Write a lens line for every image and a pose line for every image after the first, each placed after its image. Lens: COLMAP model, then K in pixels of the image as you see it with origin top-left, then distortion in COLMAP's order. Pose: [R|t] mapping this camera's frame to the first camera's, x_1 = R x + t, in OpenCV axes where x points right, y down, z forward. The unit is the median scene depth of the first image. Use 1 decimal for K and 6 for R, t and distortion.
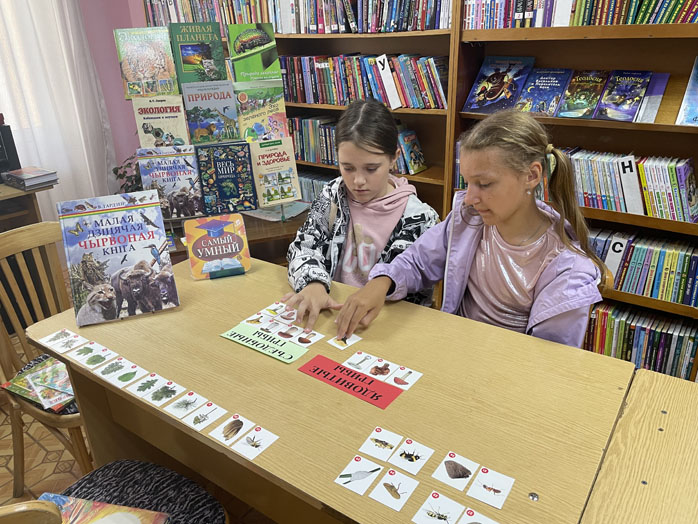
lens RADIAL K [[537.5, 0, 352.6], [0, 537.5, 265.6], [0, 0, 1]] dist [0.079471, -0.101930]
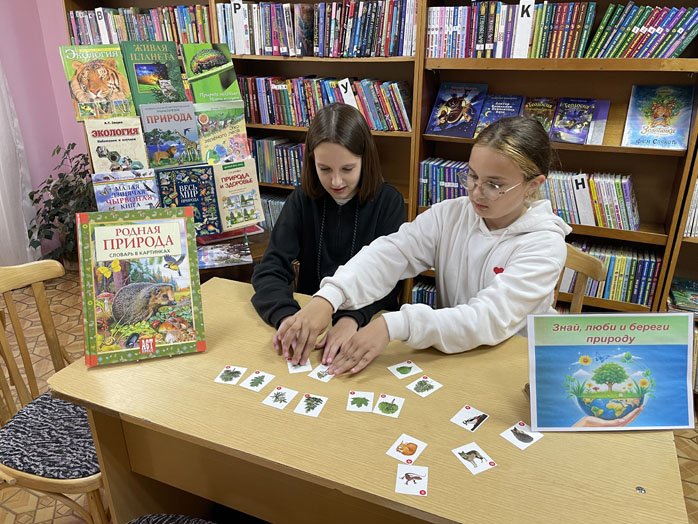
lens RADIAL K [[538.4, 0, 356.8], [0, 538.4, 263.7], [0, 0, 1]] dist [0.087091, -0.113959]
pose [[0.978097, -0.051739, 0.201615, -0.147016], [0.056887, 0.998184, -0.019816, -0.017217], [-0.200223, 0.030851, 0.979264, 0.000666]]
